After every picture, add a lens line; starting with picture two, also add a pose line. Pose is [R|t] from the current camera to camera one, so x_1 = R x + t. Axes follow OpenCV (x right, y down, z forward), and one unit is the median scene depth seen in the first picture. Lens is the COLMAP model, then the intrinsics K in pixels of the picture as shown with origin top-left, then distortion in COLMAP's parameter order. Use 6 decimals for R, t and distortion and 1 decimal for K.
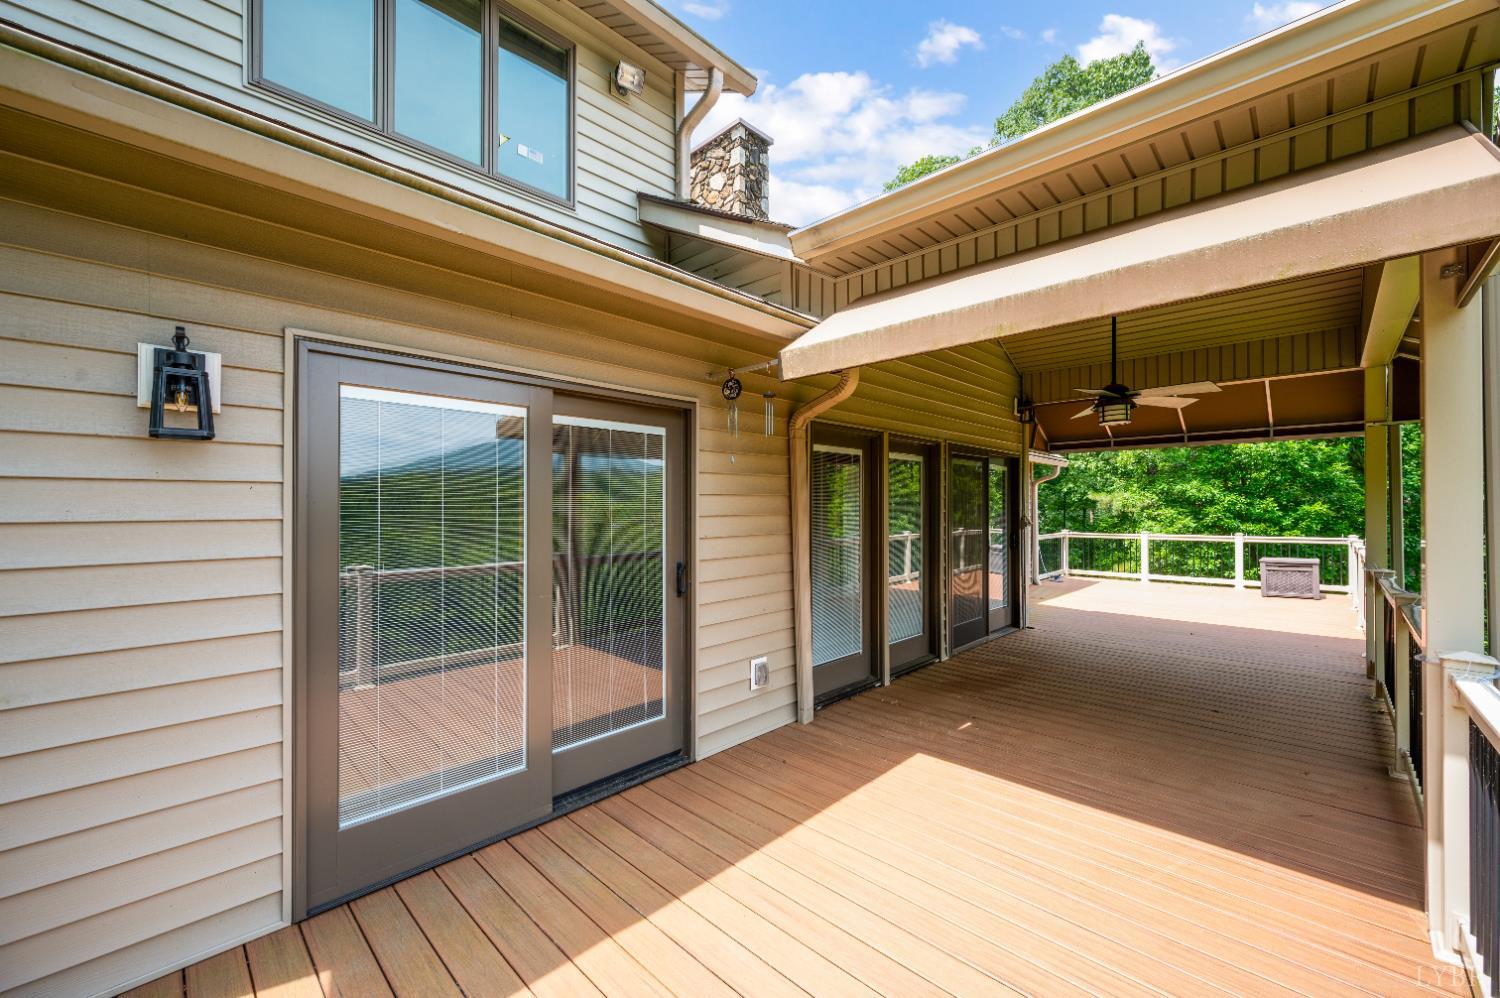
lens RADIAL K [[589.2, 0, 757.1], [0, 589.2, 508.6], [0, 0, 1]] dist [0.008684, -0.000094]
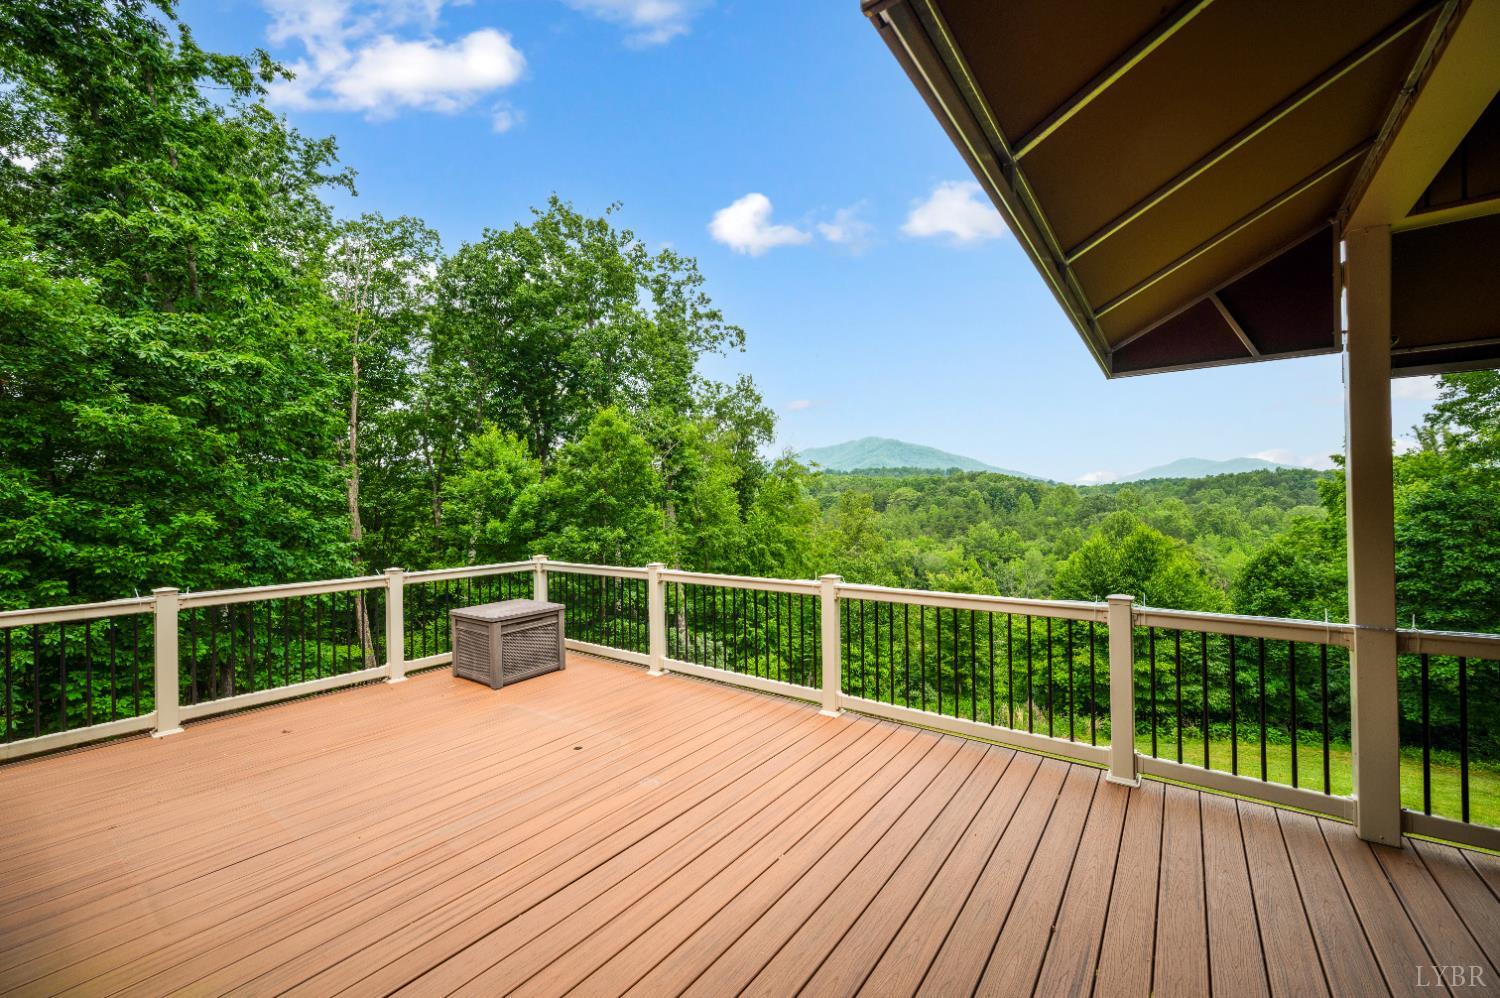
lens RADIAL K [[589.2, 0, 751.2], [0, 589.2, 500.2], [0, 0, 1]] dist [0.008684, -0.000094]
pose [[-0.117135, 0.017743, 0.992957, 0.269940], [0.013368, 0.999778, -0.016288, -0.003096], [-0.993026, 0.011366, -0.117346, 0.713319]]
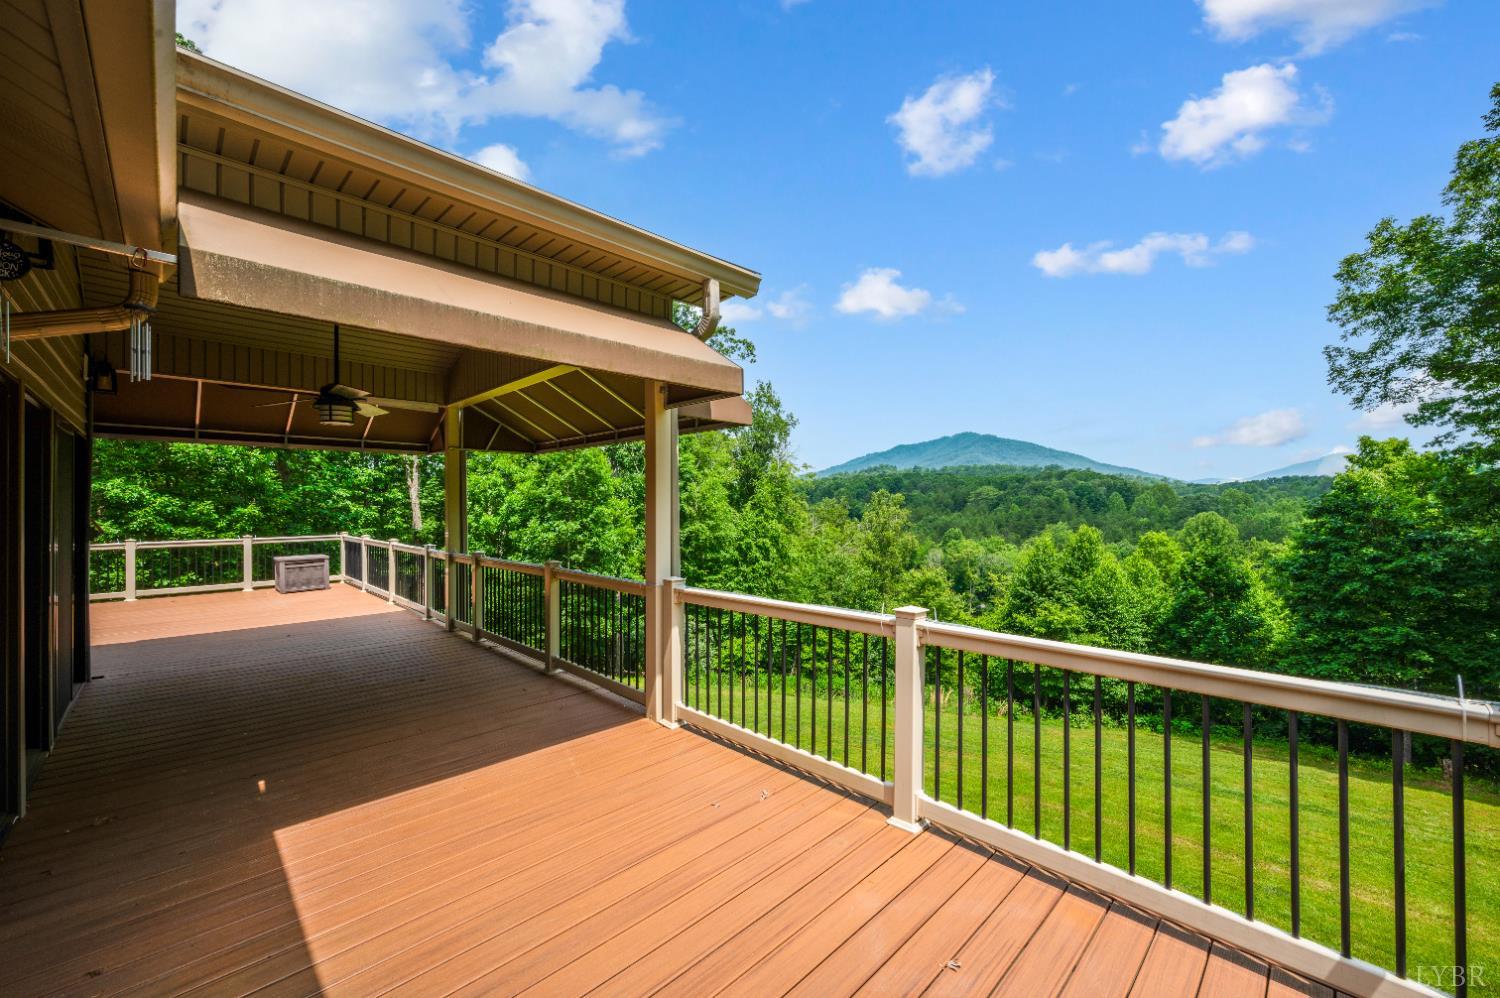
lens RADIAL K [[589.2, 0, 748.5], [0, 589.2, 499.0], [0, 0, 1]] dist [0.008684, -0.000094]
pose [[0.036505, 0.015362, 0.999215, -0.147049], [0.005594, 0.999863, -0.015576, 0.000160], [-0.999318, 0.006158, 0.036414, 0.111113]]
